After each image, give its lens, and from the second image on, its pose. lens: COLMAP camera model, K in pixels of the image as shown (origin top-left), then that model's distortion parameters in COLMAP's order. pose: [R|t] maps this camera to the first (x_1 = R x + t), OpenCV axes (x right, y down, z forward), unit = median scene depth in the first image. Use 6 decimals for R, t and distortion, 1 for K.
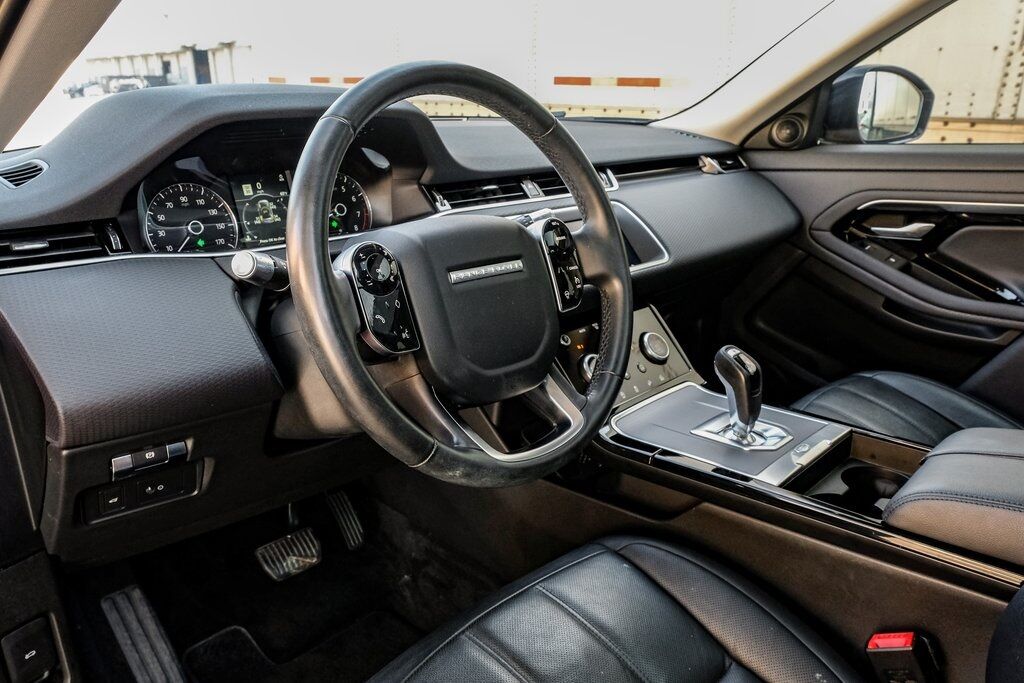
lens RADIAL K [[772.6, 0, 513.9], [0, 772.6, 349.5], [0, 0, 1]] dist [-0.033059, 0.000176]
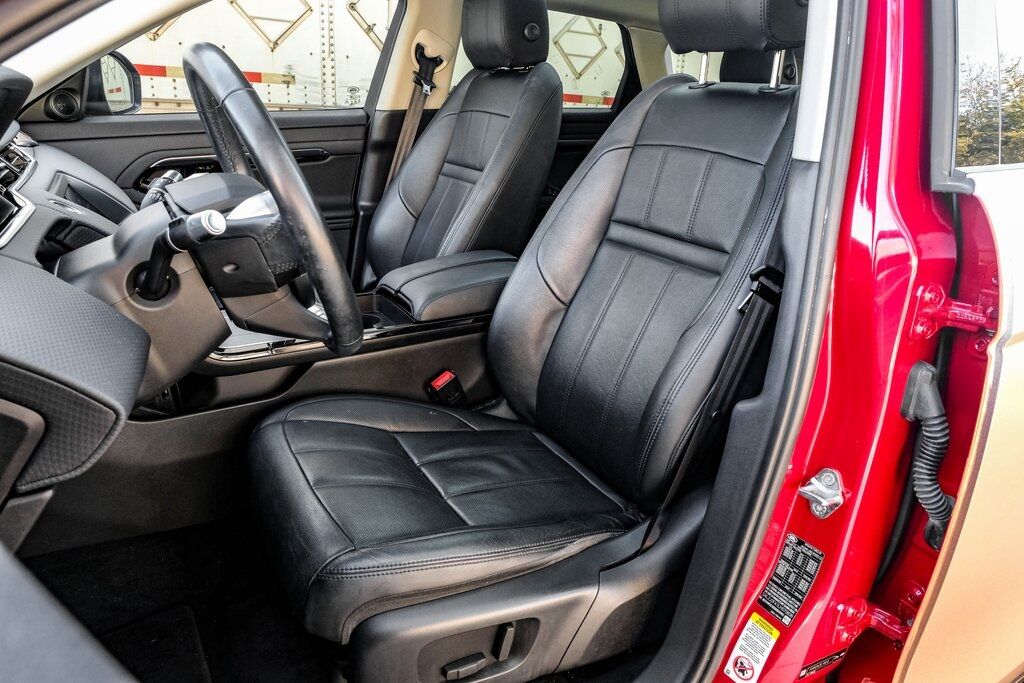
lens RADIAL K [[692.7, 0, 515.1], [0, 692.7, 357.7], [0, 0, 1]] dist [-0.031709, 0.005200]
pose [[0.282121, -0.329401, 0.901057, -0.832348], [0.252721, 0.931553, 0.261423, -0.061103], [-0.925495, 0.153963, 0.346057, 0.188430]]
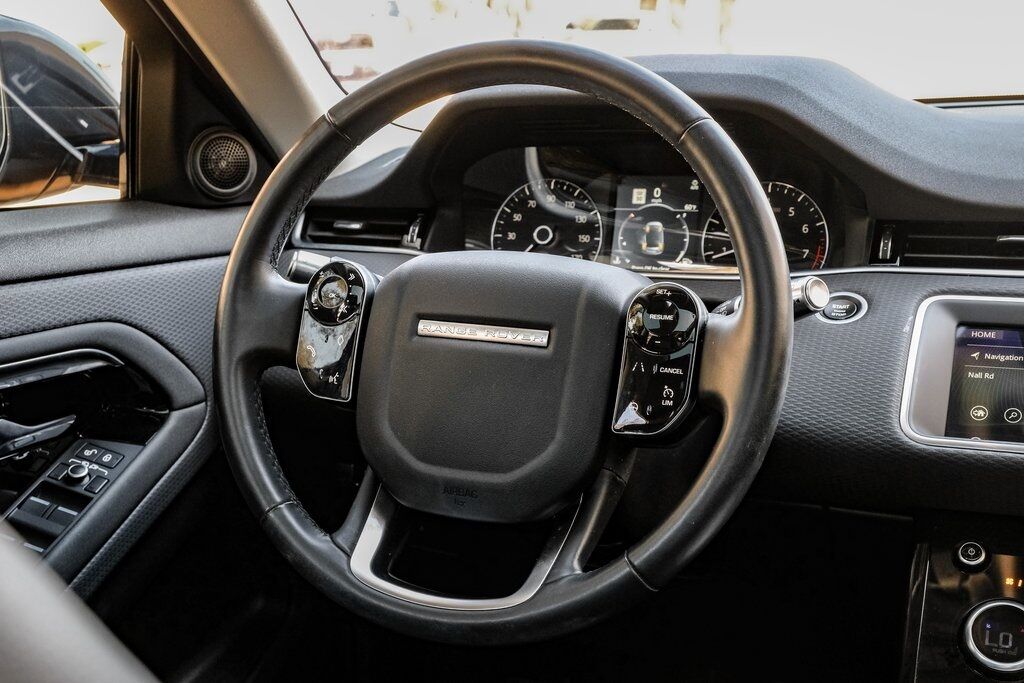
lens RADIAL K [[1367.2, 0, 489.9], [0, 1367.2, 363.6], [0, 0, 1]] dist [0.040962, 0.000000]
pose [[0.355845, 0.202680, -0.912302, 0.853431], [-0.267268, 0.957498, 0.108472, -0.163627], [0.895513, 0.205230, 0.394890, 0.401455]]
